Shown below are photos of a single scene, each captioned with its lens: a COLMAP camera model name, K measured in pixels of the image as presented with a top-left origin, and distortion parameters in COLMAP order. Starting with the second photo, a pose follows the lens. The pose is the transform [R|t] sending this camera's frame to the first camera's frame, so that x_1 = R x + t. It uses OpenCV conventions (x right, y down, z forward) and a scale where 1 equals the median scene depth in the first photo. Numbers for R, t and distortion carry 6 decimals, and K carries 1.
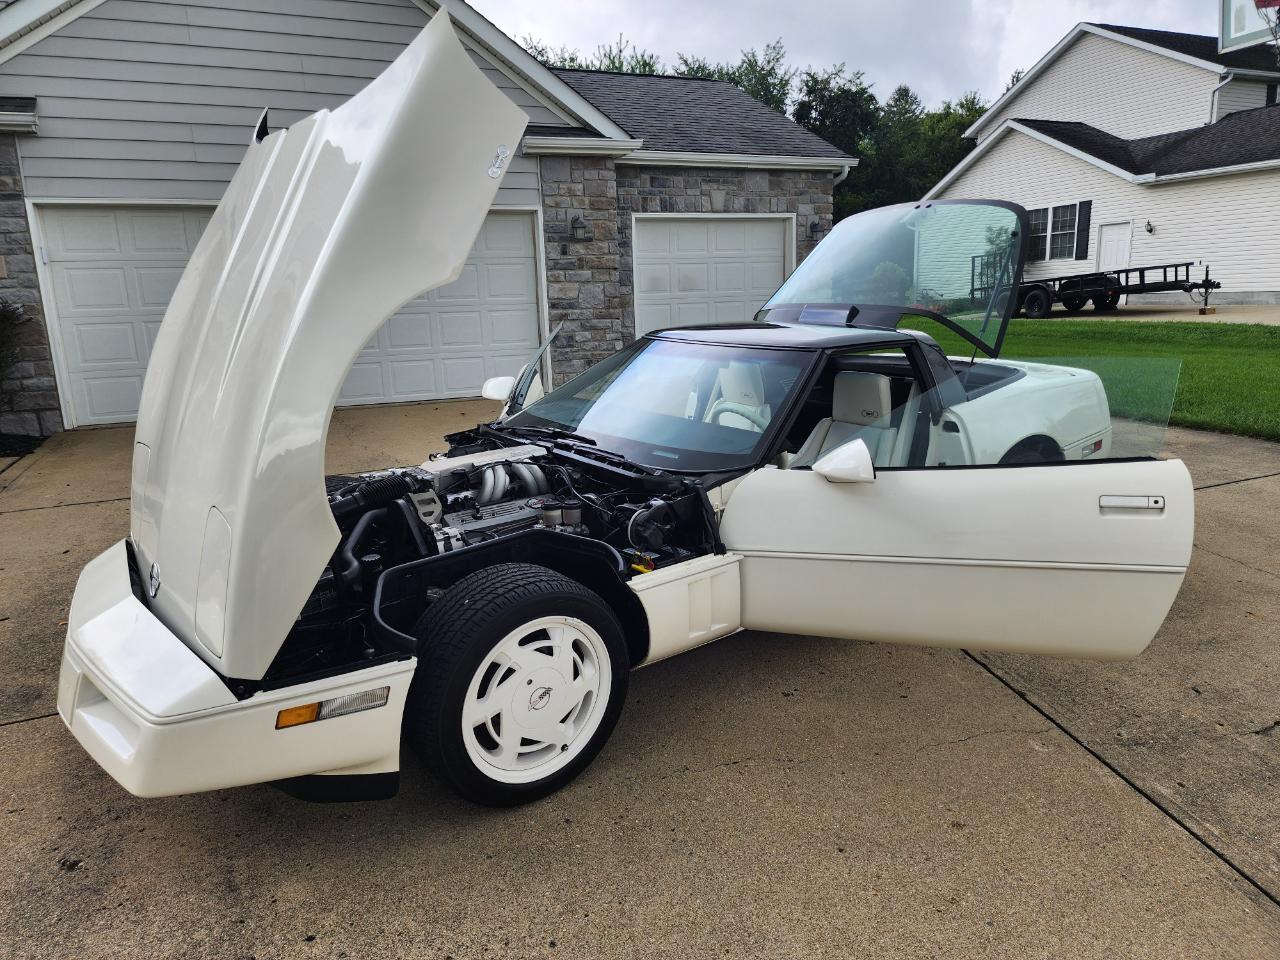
lens RADIAL K [[863.6, 0, 640.1], [0, 863.6, 473.3], [0, 0, 1]] dist [0.070336, -0.065490]
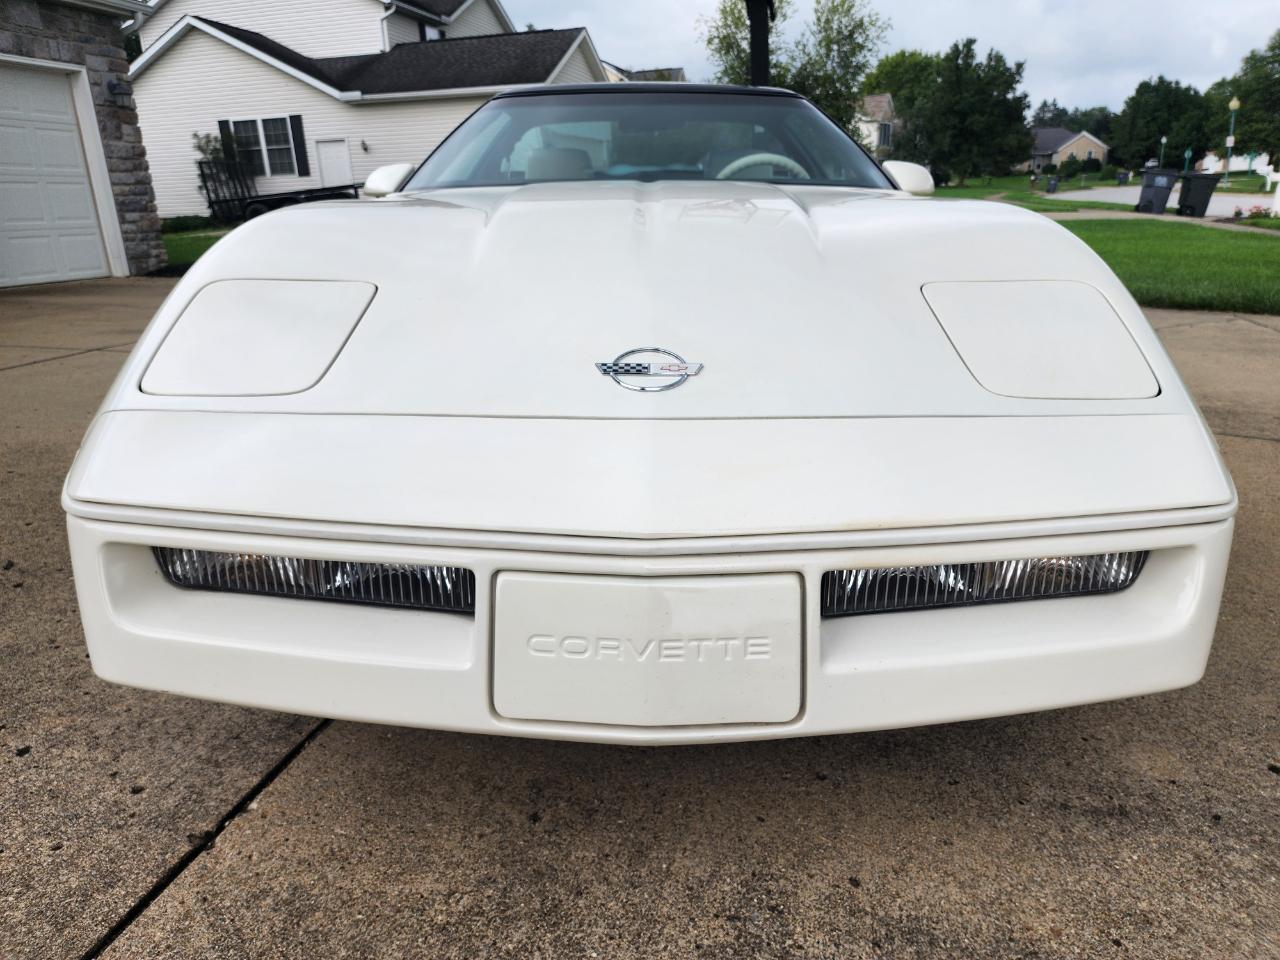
lens RADIAL K [[863.6, 0, 640.1], [0, 863.6, 473.3], [0, 0, 1]] dist [0.070336, -0.065490]
pose [[0.619536, -0.221362, 0.753109, -0.220132], [0.172189, 0.974371, 0.144748, 0.024835], [-0.765850, 0.040001, 0.641774, 0.183439]]
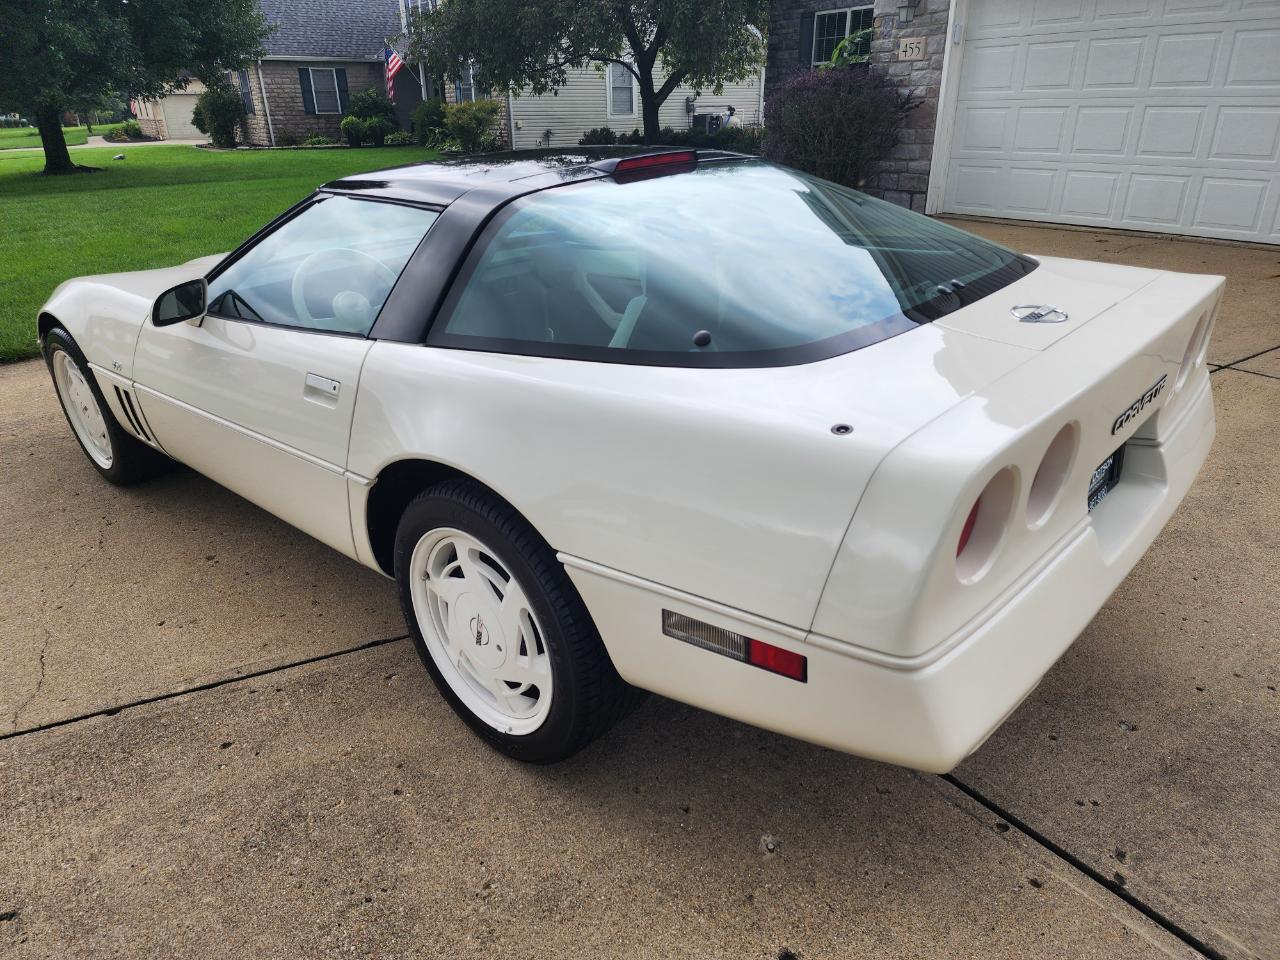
lens RADIAL K [[854.1, 0, 637.8], [0, 854.1, 489.7], [0, 0, 1]] dist [0.084824, -0.079458]
pose [[0.172620, 0.427419, -0.887421, 0.316844], [-0.189744, 0.898500, 0.395847, -0.082731], [0.966540, 0.100052, 0.236200, 0.363996]]
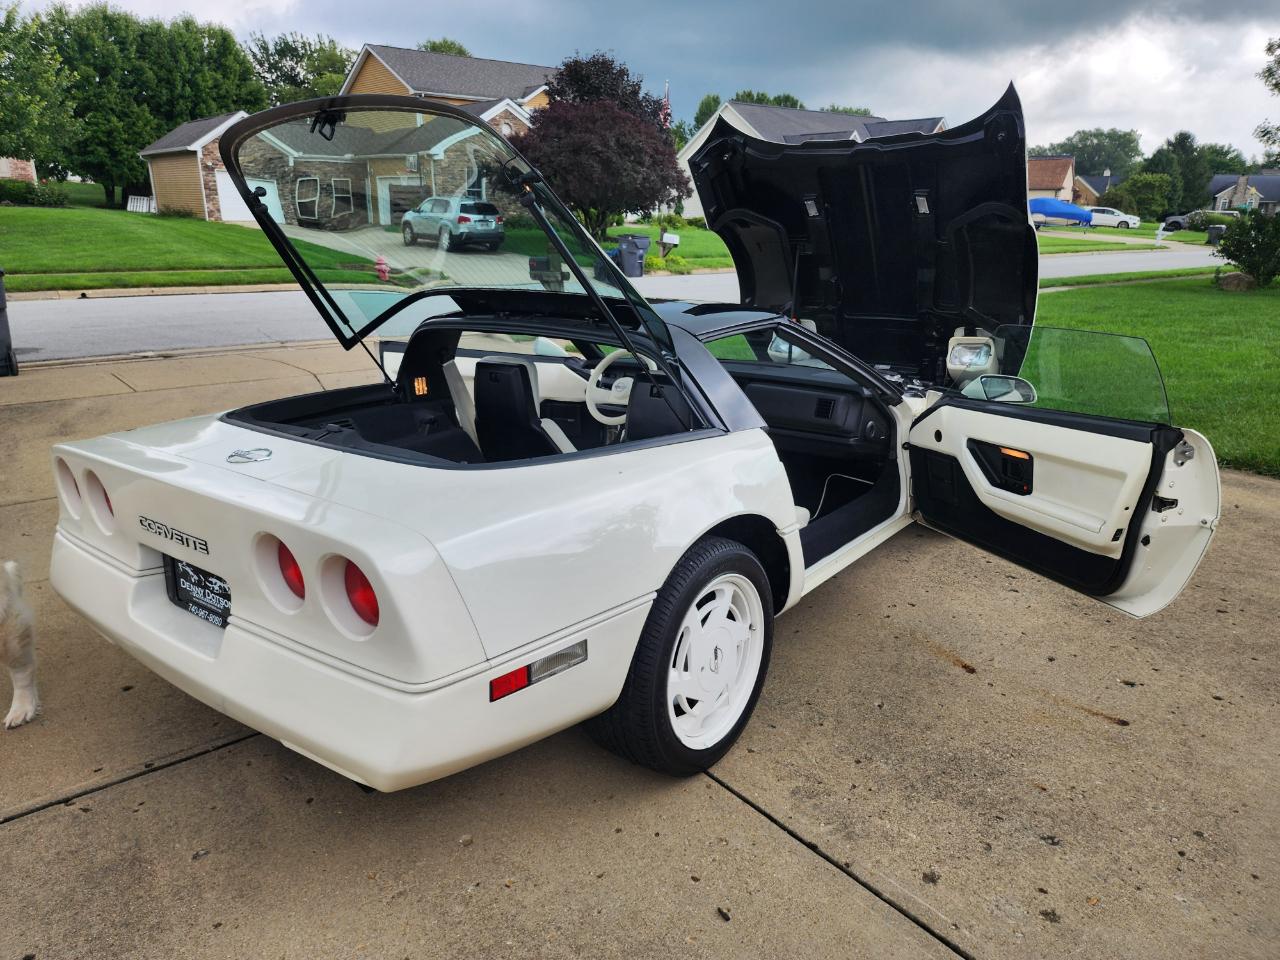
lens RADIAL K [[872.7, 0, 646.1], [0, 872.7, 470.8], [0, 0, 1]] dist [0.062751, -0.059781]
pose [[-0.966390, 0.097710, -0.237790, 0.127539], [-0.029426, 0.876835, 0.479891, -0.162734], [0.255392, 0.470758, -0.844489, 0.677931]]
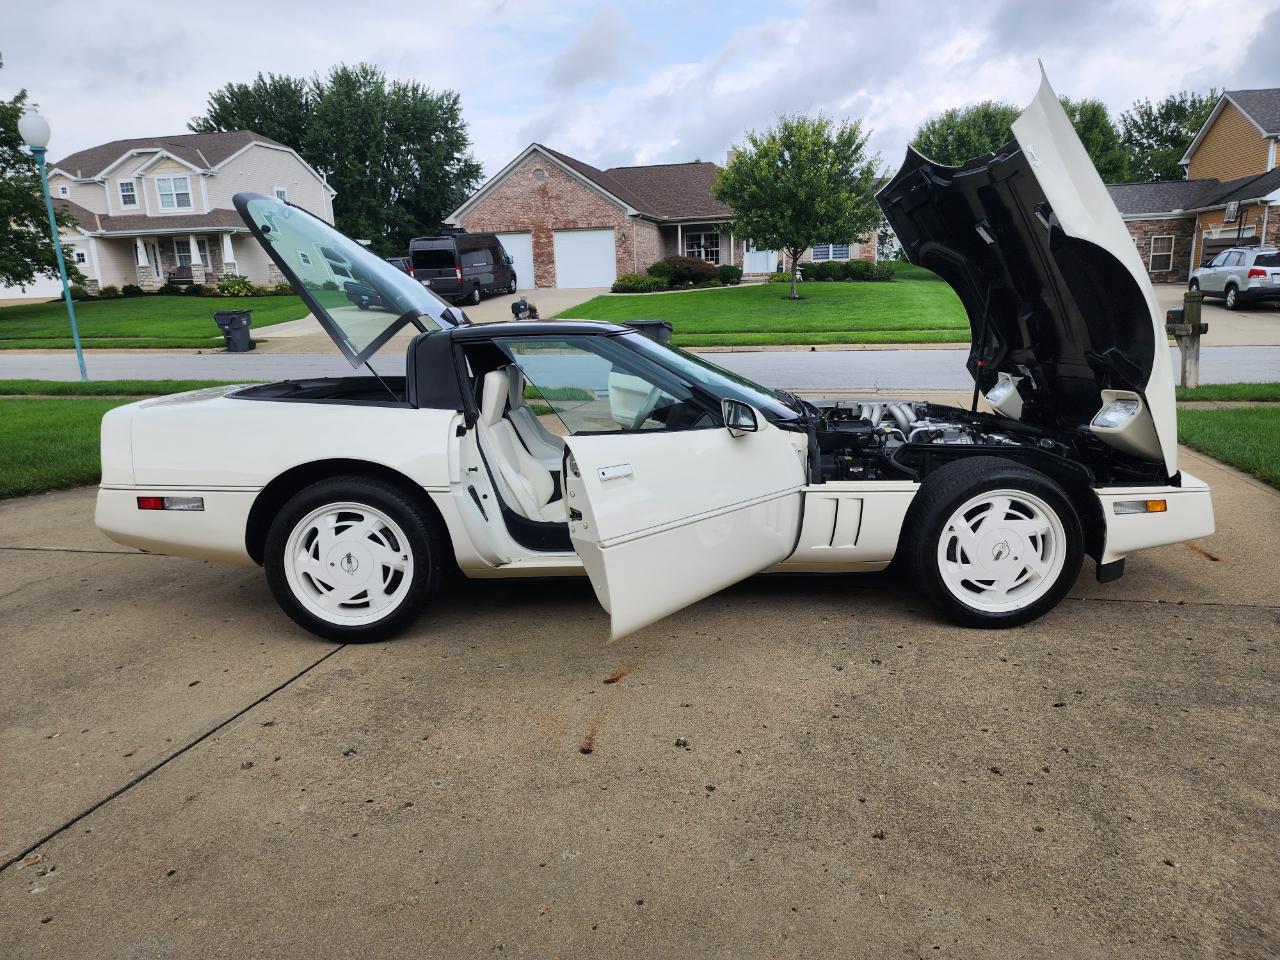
lens RADIAL K [[863.6, 0, 640.1], [0, 863.6, 473.3], [0, 0, 1]] dist [0.070336, -0.065490]
pose [[-0.791360, -0.070841, 0.607232, -0.217434], [0.181348, 0.921356, 0.343825, -0.128830], [-0.583834, 0.382210, -0.716278, 0.664022]]
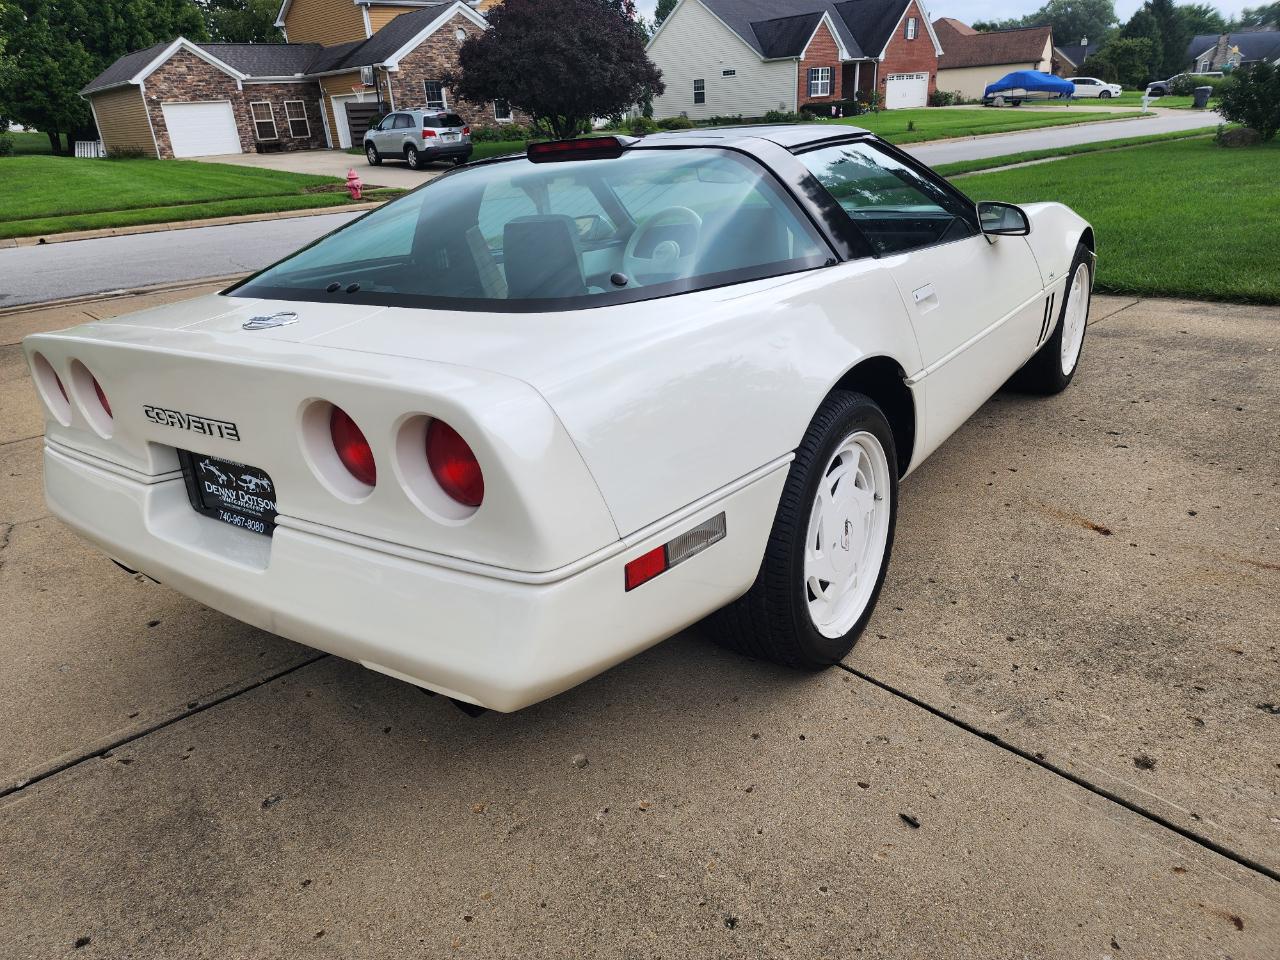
lens RADIAL K [[861.4, 0, 638.3], [0, 861.4, 481.9], [0, 0, 1]] dist [0.075285, -0.069366]
pose [[-0.953673, 0.195767, -0.228434, 0.145794], [0.032294, 0.821539, 0.569237, -0.129362], [0.299105, 0.535489, -0.789802, 0.642912]]
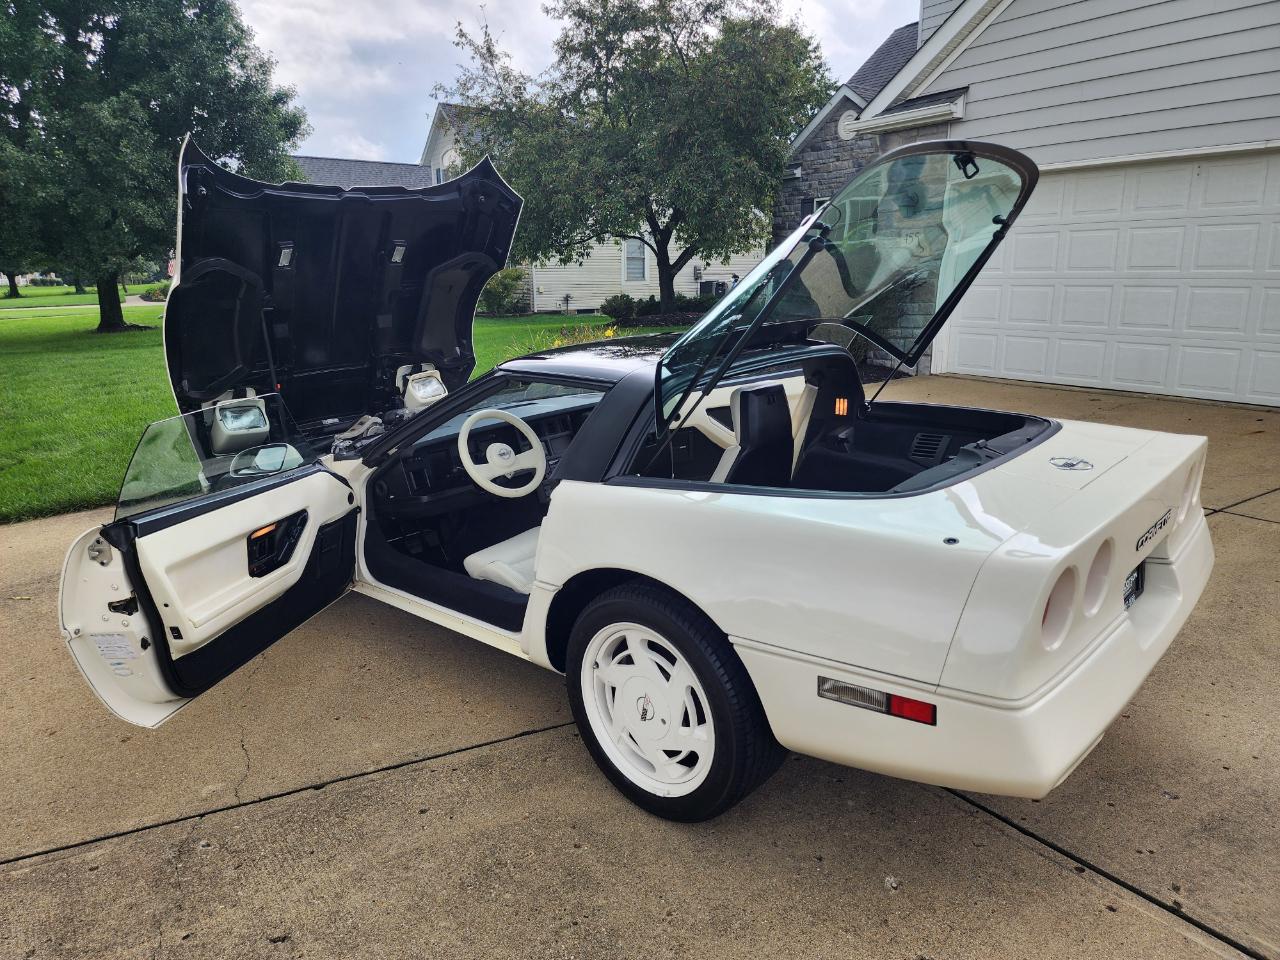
lens RADIAL K [[863.6, 0, 640.1], [0, 863.6, 473.3], [0, 0, 1]] dist [0.070336, -0.065490]
pose [[0.173708, 0.256384, -0.950838, 0.364835], [-0.194724, 0.955396, 0.222039, -0.087874], [0.965354, 0.146581, 0.215884, 0.317770]]
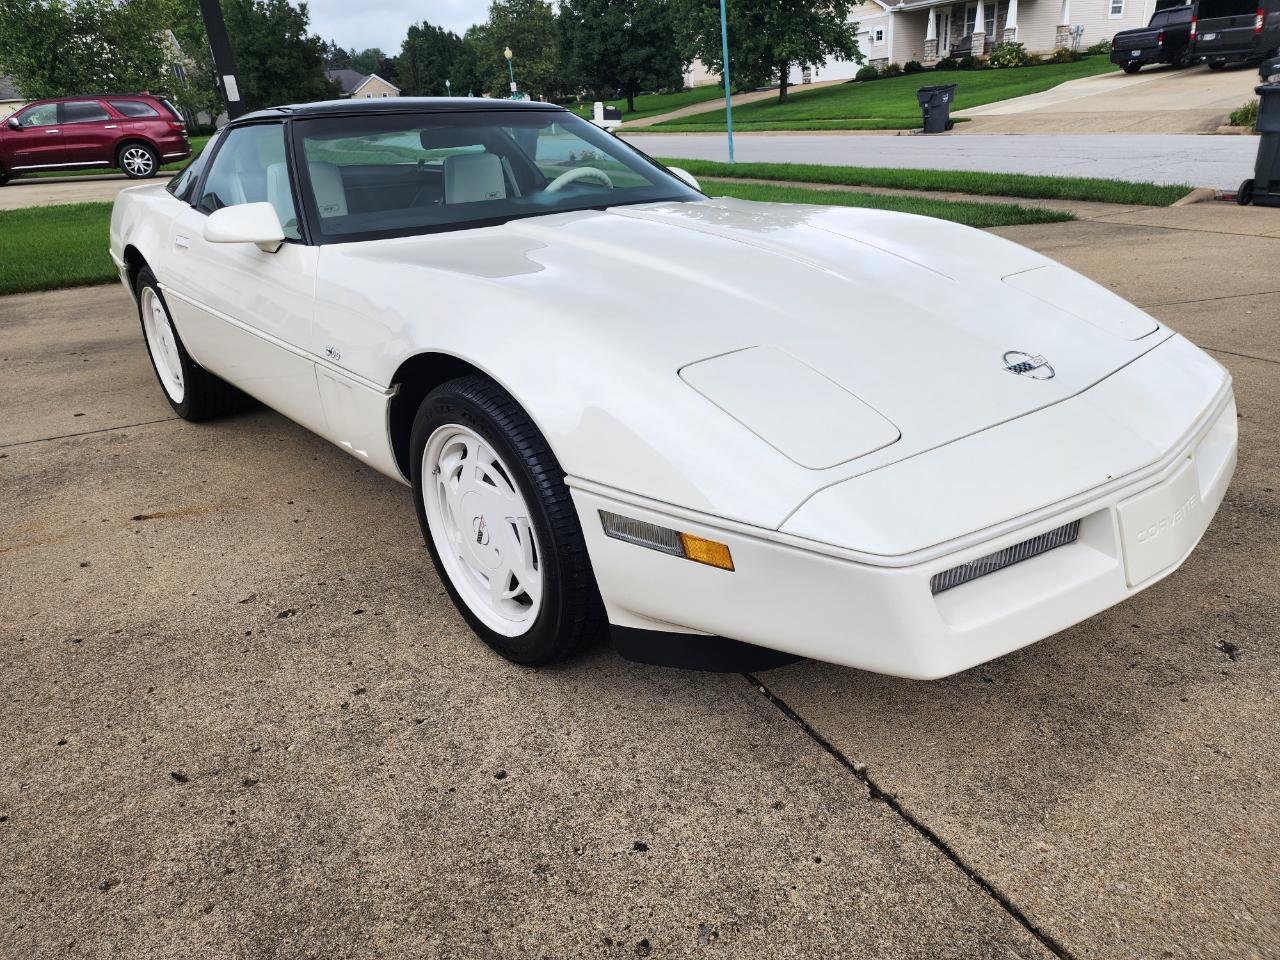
lens RADIAL K [[863.6, 0, 640.1], [0, 863.6, 473.3], [0, 0, 1]] dist [0.070336, -0.065490]
pose [[-0.047202, -0.353860, 0.934106, -0.296423], [0.274517, 0.894545, 0.352746, -0.033495], [-0.960423, 0.273079, 0.054917, 0.321562]]
